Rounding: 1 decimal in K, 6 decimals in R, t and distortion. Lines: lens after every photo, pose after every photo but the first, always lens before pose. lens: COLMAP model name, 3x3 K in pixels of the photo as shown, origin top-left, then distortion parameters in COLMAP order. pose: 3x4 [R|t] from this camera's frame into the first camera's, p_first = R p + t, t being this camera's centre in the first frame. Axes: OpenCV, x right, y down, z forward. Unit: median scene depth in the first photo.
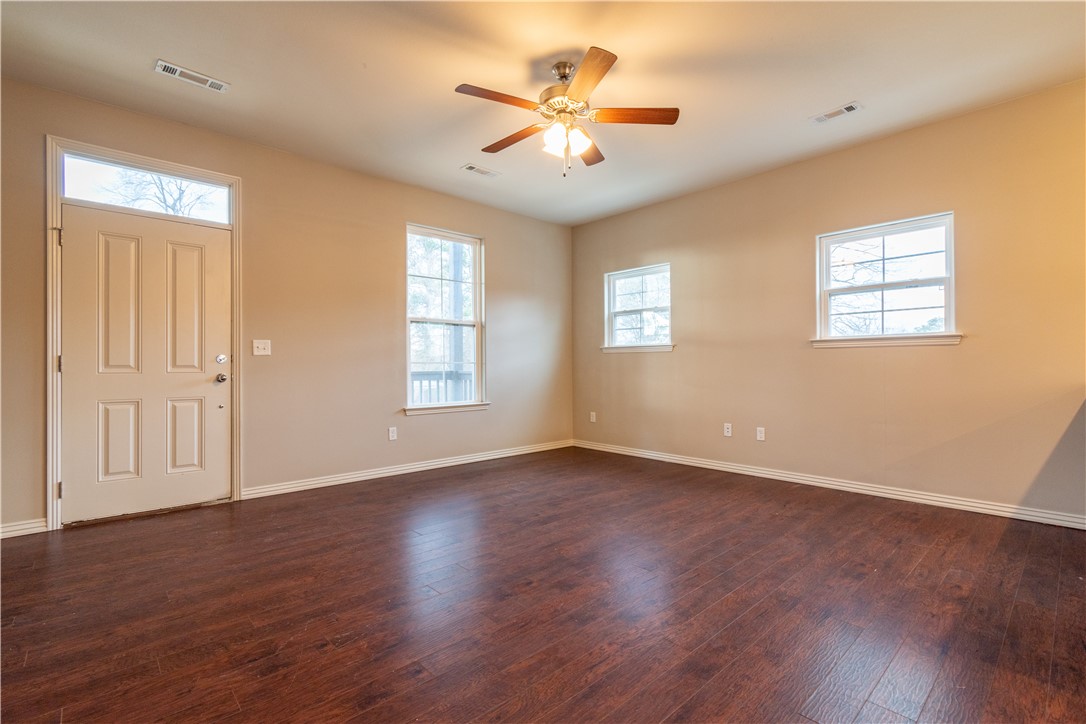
lens RADIAL K [[496.3, 0, 543.0], [0, 496.3, 362.0], [0, 0, 1]] dist [0.023835, -0.000430]
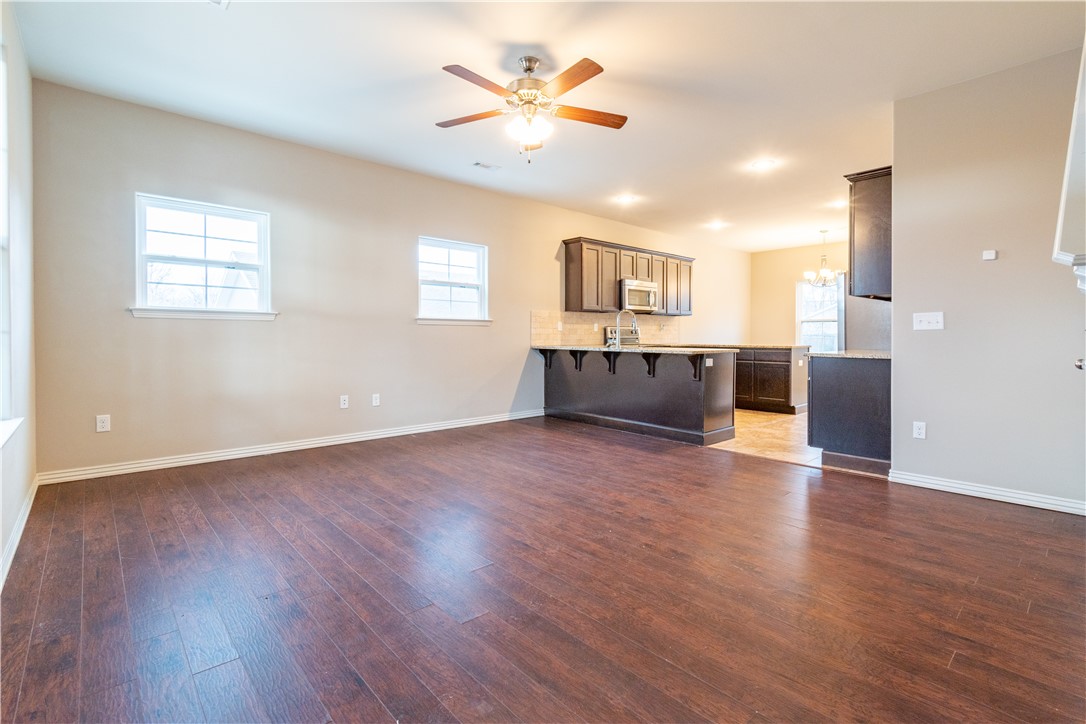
lens RADIAL K [[495.9, 0, 545.2], [0, 495.9, 339.7], [0, 0, 1]] dist [-0.001296, 0.000387]
pose [[0.001143, 0.001902, 0.999998, -0.773884], [-0.009093, 0.999957, -0.001892, 0.010100], [-0.999958, -0.009091, 0.001161, 0.724570]]
